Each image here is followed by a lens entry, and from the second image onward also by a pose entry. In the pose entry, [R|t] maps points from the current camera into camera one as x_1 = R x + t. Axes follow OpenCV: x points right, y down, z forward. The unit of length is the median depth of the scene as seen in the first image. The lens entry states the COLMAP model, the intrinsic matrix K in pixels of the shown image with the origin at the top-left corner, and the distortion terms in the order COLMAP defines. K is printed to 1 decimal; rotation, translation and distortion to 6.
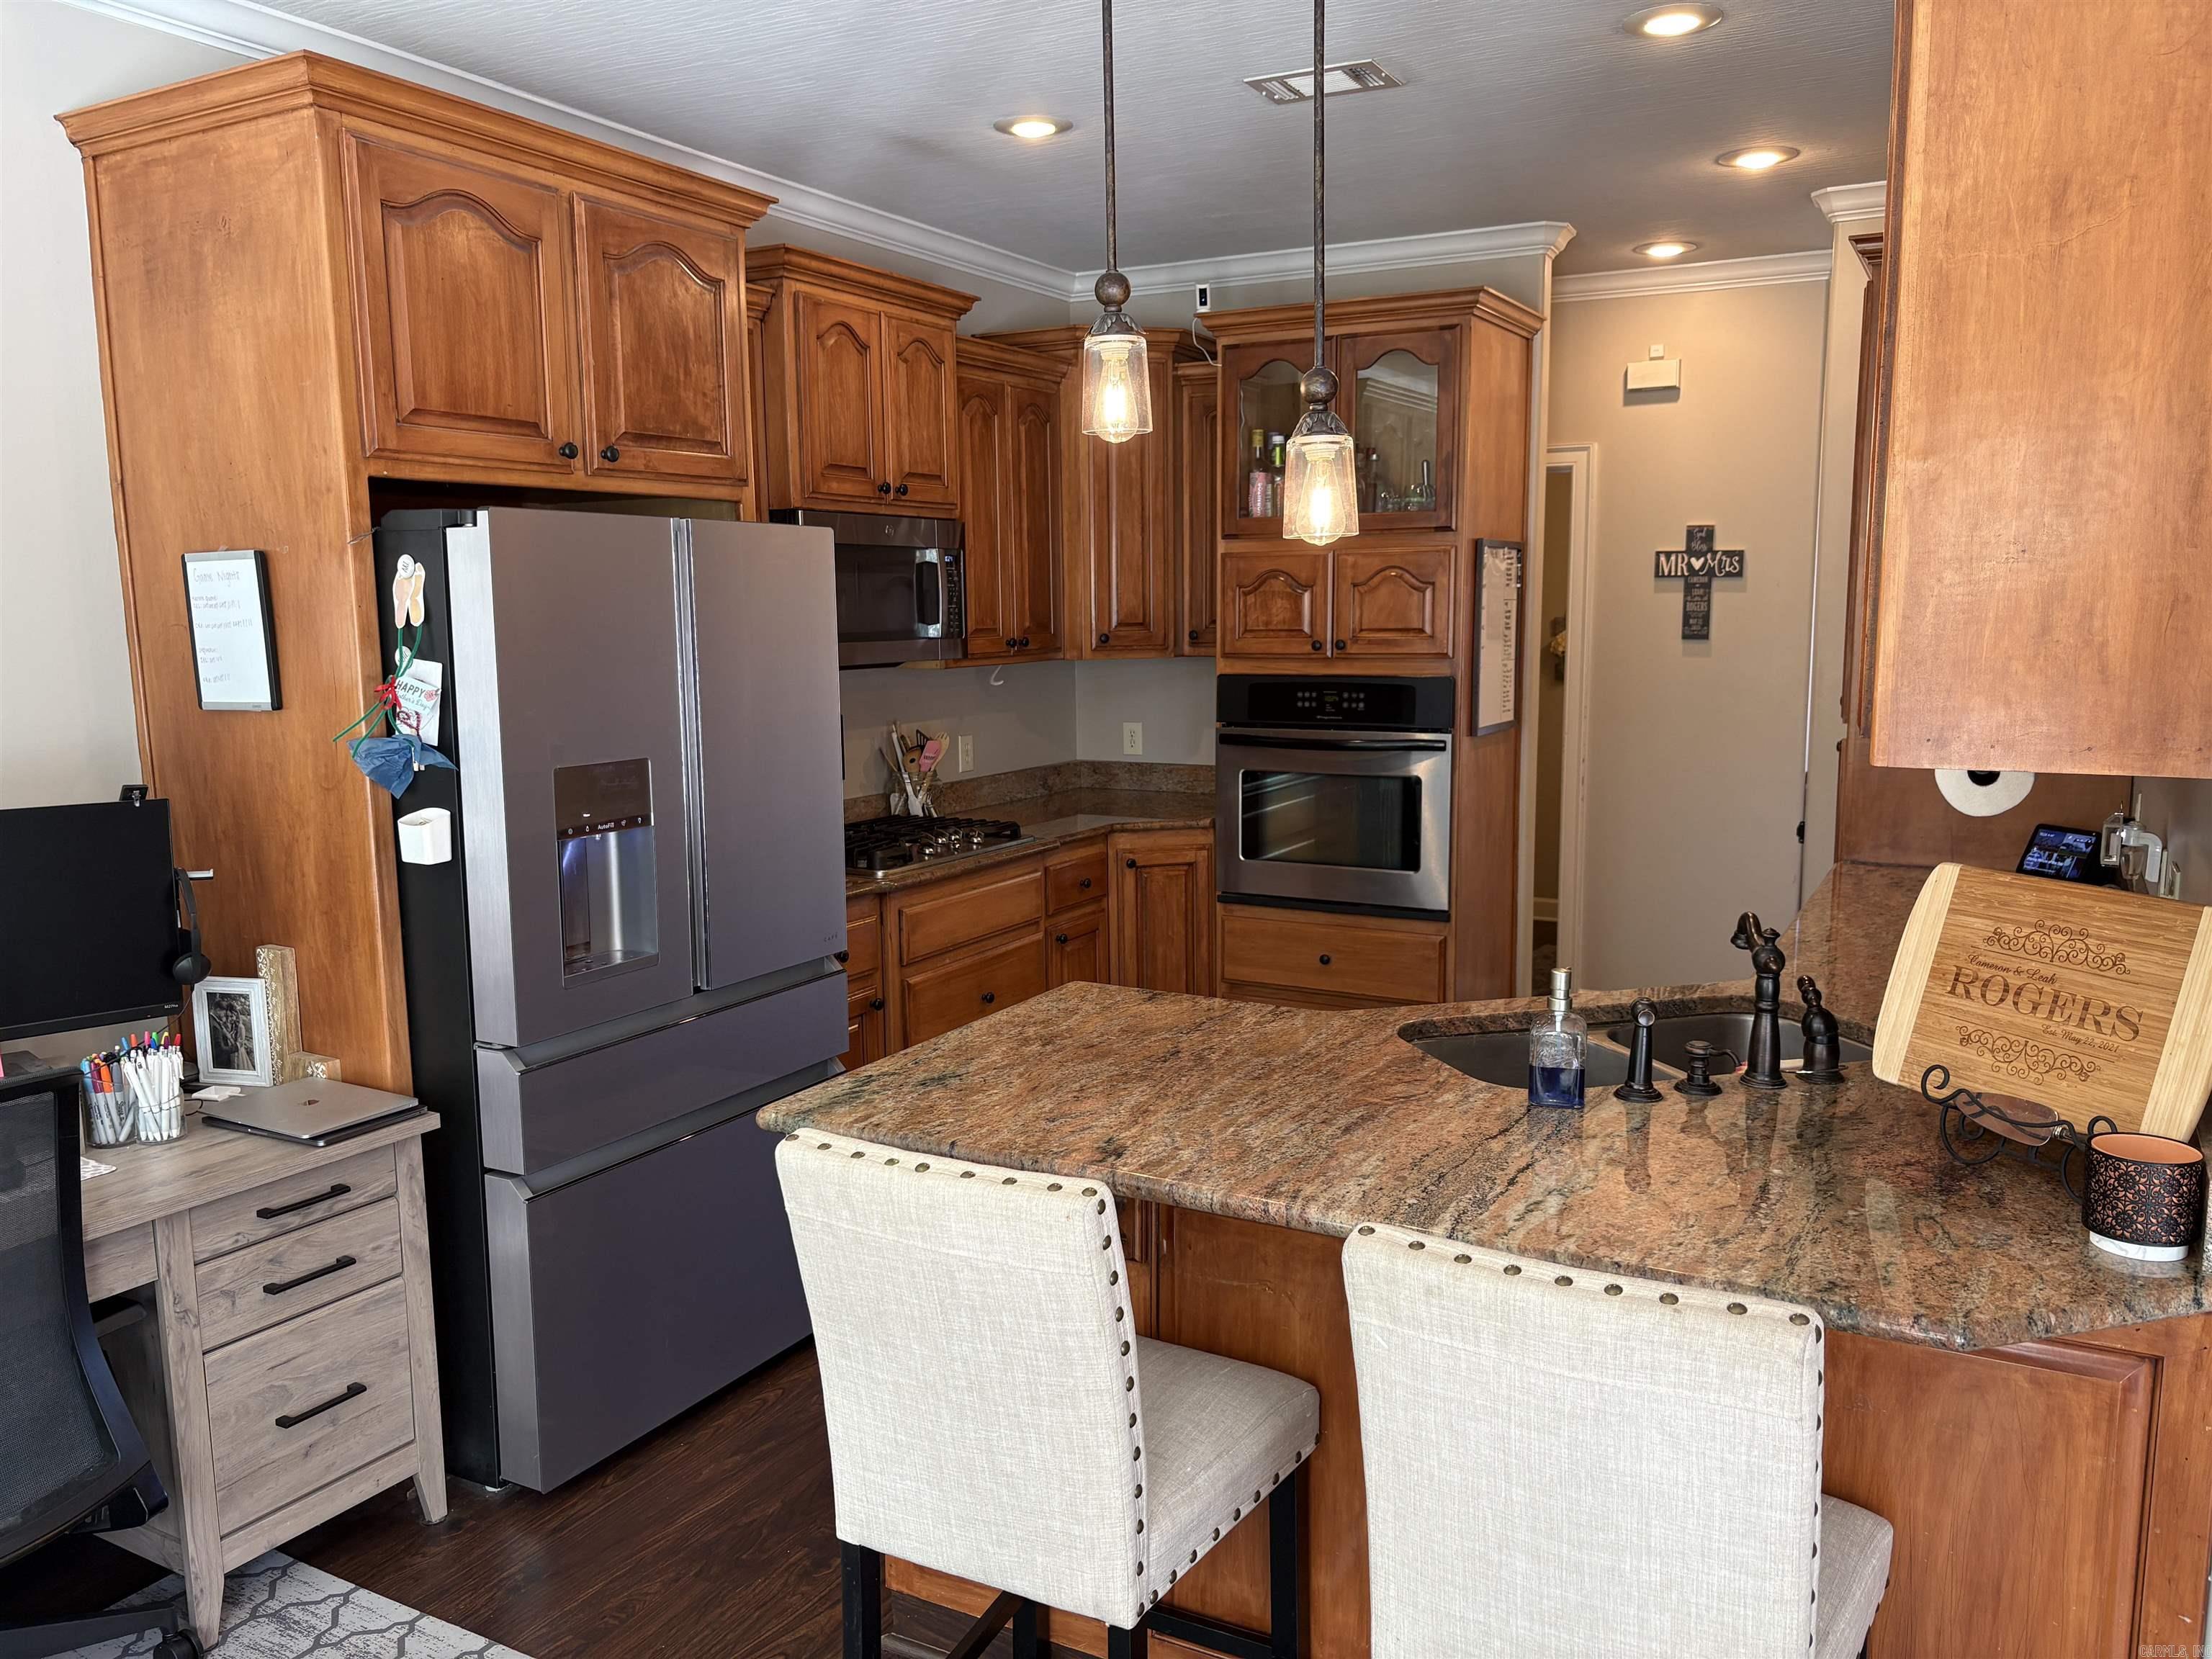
lens RADIAL K [[1684.3, 0, 1104.4], [0, 1684.3, 835.4], [0, 0, 1]] dist [0.039599, 0.000574]
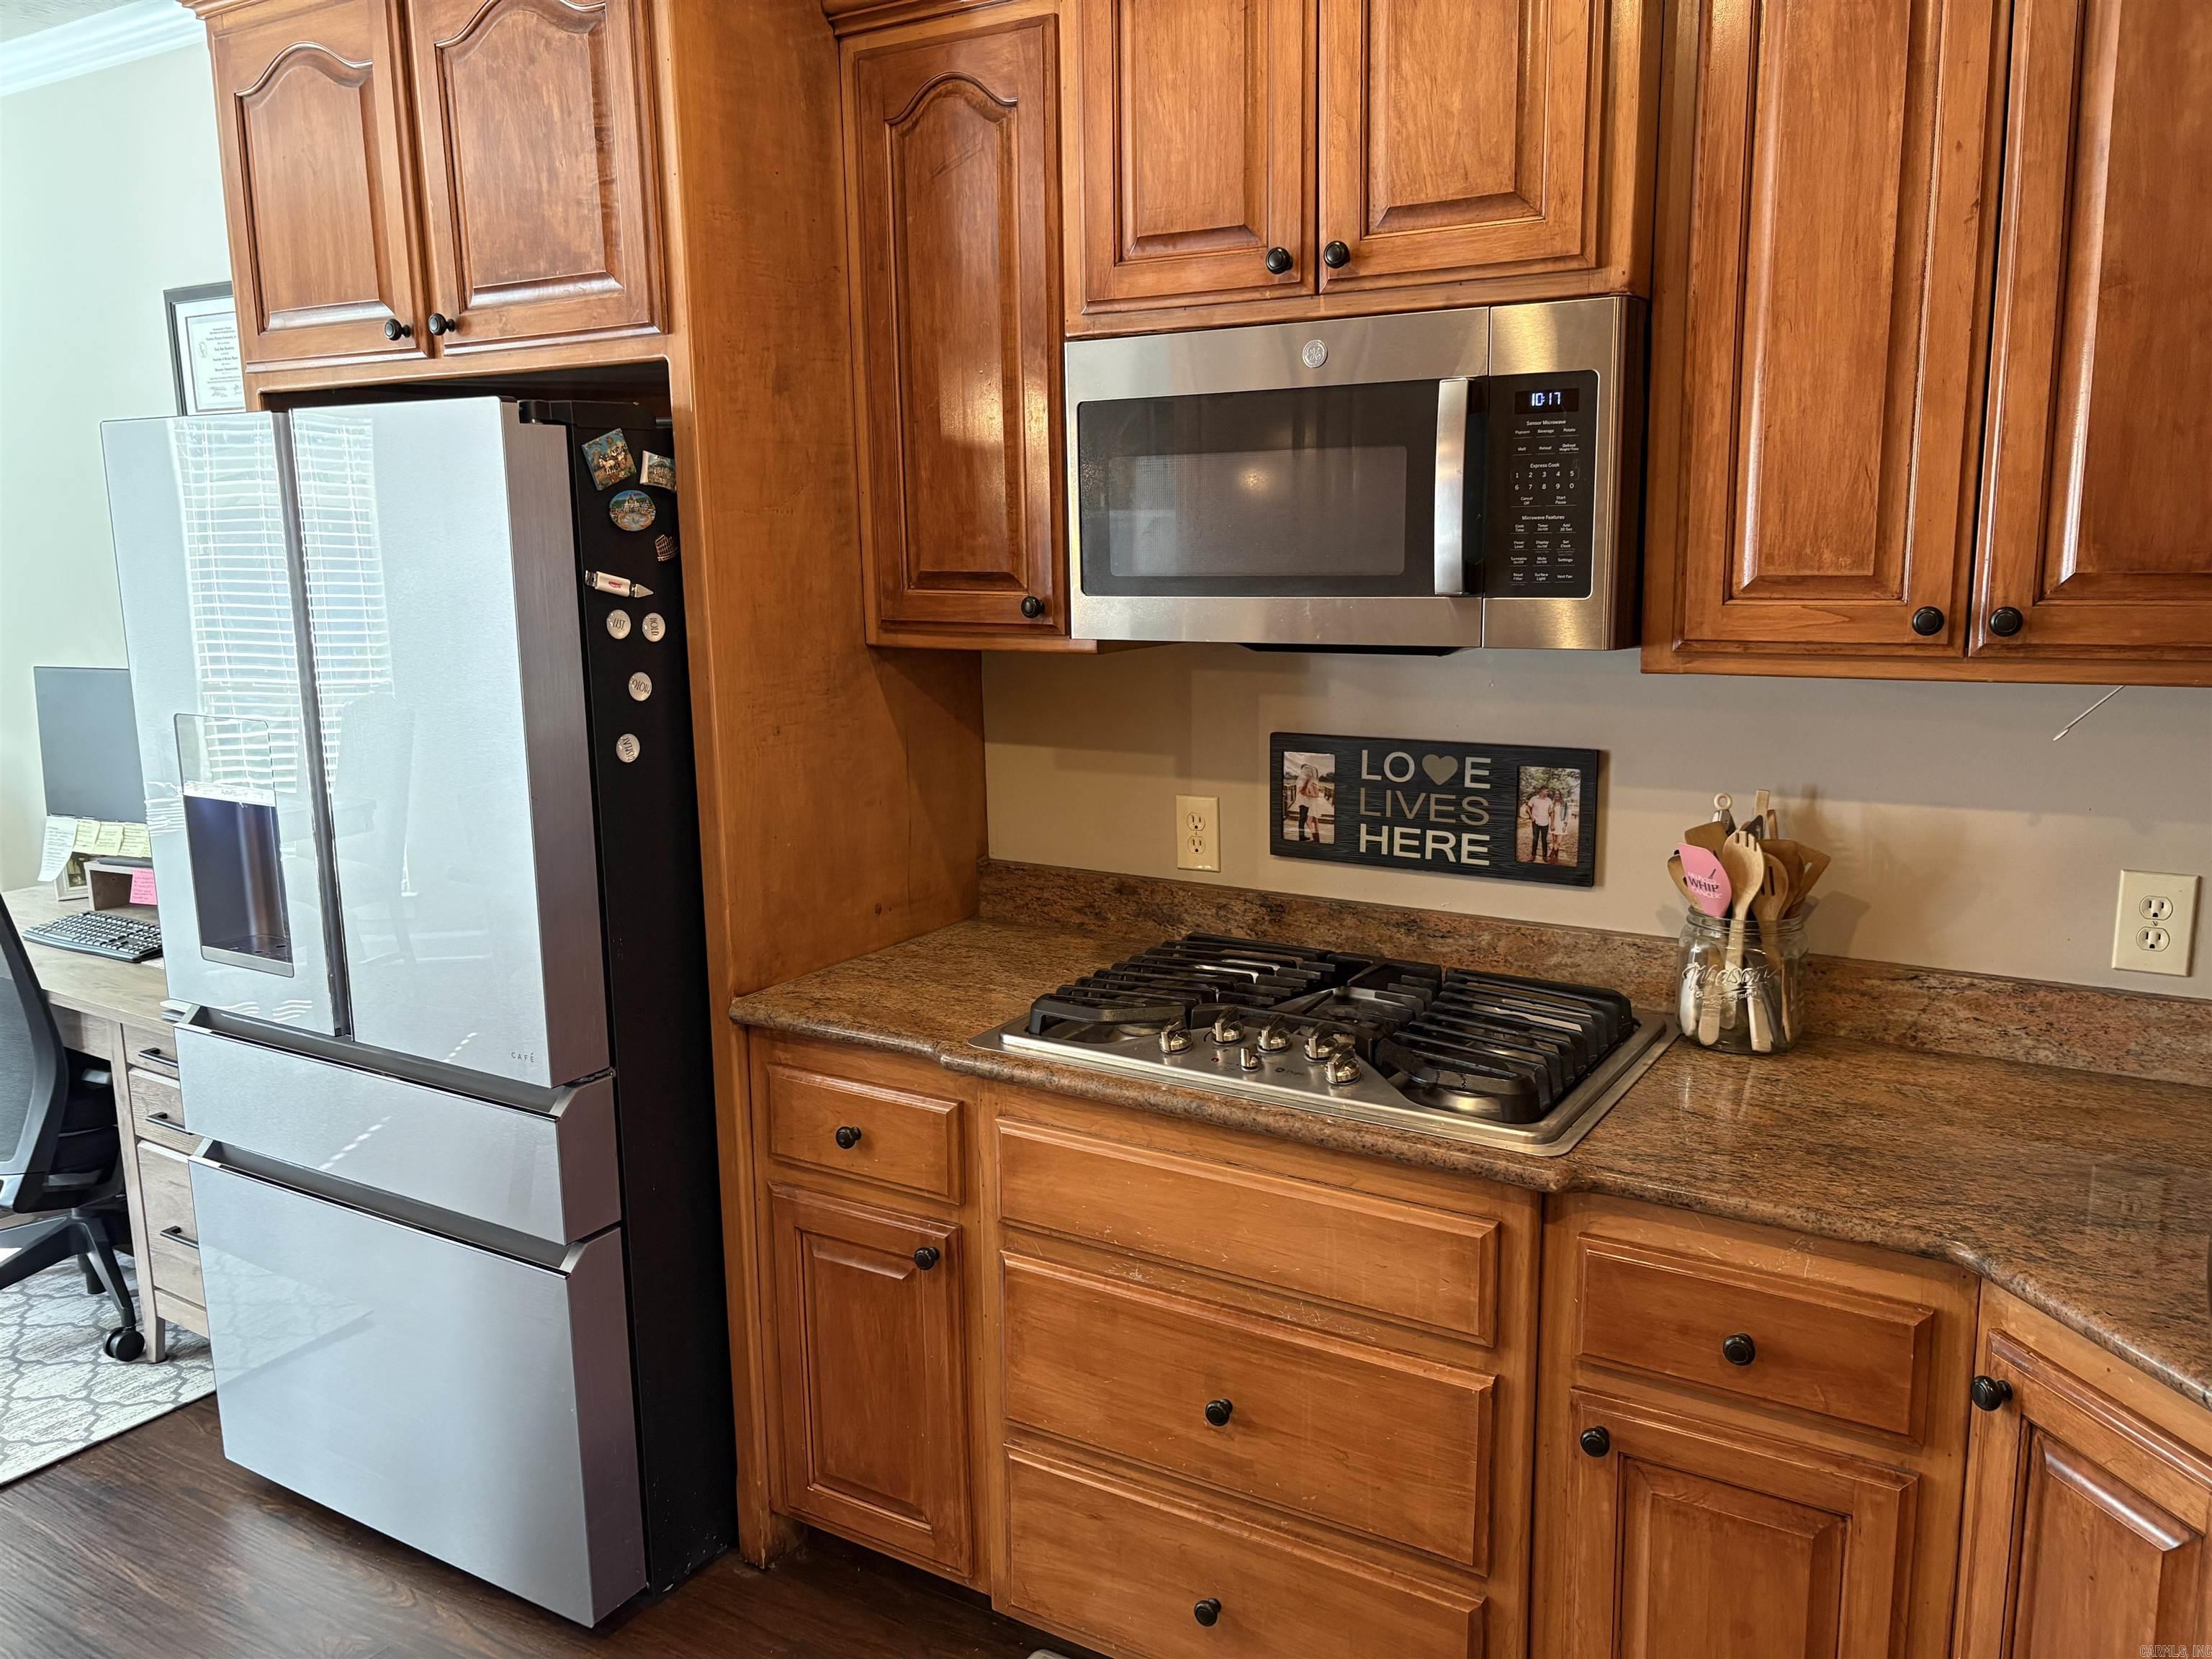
lens RADIAL K [[1684.3, 0, 1105.0], [0, 1684.3, 820.6], [0, 0, 1]] dist [0.039599, 0.000574]
pose [[-0.046171, 0.193638, -0.979986, 0.450522], [-0.118737, 0.973013, 0.197854, -0.185107], [0.991852, 0.125496, -0.021933, 1.265035]]
